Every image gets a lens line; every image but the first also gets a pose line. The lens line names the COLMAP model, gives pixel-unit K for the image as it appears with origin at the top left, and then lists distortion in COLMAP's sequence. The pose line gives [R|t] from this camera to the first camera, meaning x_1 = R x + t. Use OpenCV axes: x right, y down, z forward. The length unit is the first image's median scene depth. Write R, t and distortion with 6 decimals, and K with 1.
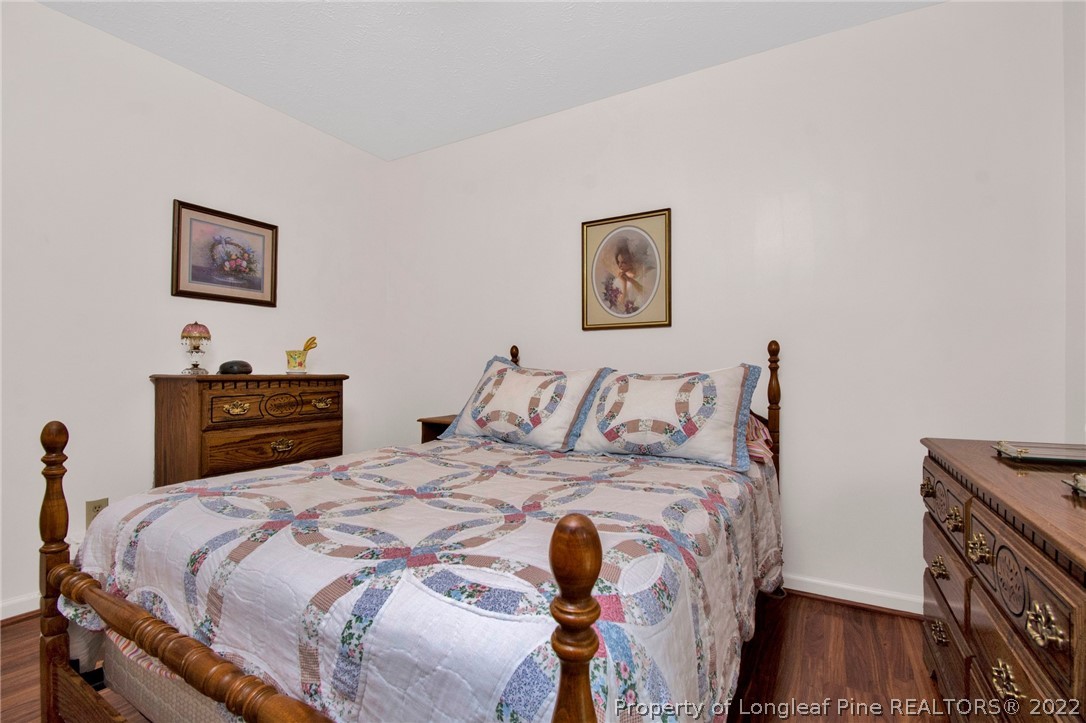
lens RADIAL K [[490.8, 0, 545.2], [0, 490.8, 366.4], [0, 0, 1]] dist [0.026248, -0.023735]
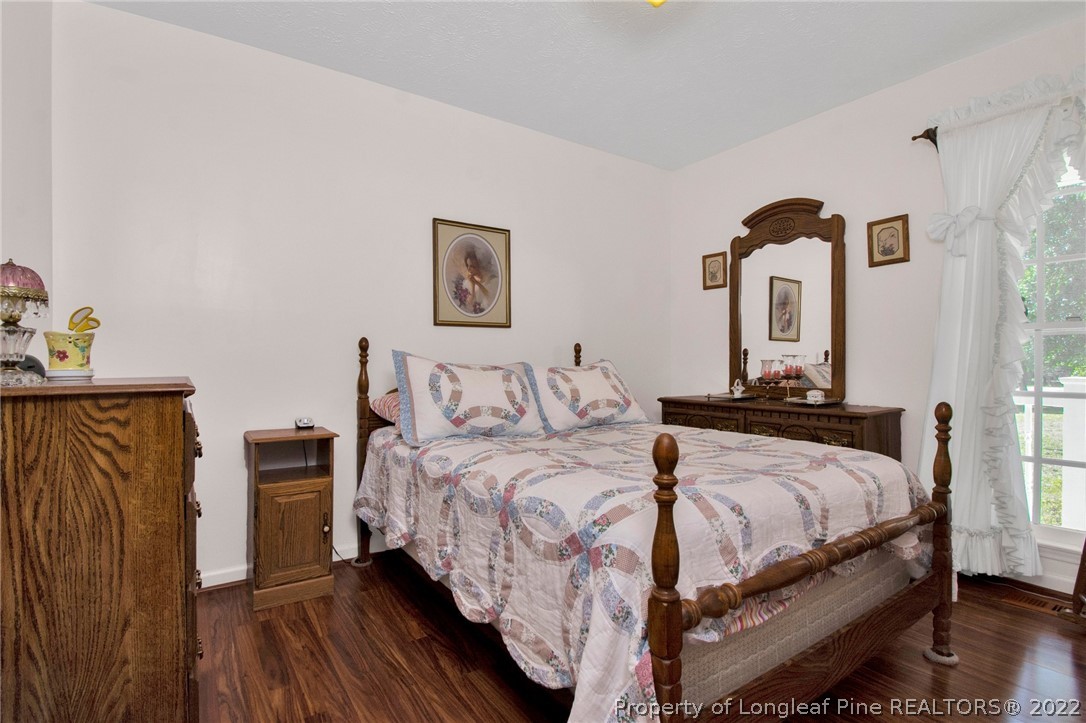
lens RADIAL K [[490.8, 0, 545.2], [0, 490.8, 366.4], [0, 0, 1]] dist [0.026248, -0.023735]
pose [[0.459282, -0.014997, 0.888164, -0.758612], [0.004819, 0.999885, 0.014391, -0.003211], [-0.888277, -0.002330, 0.459302, 0.355037]]
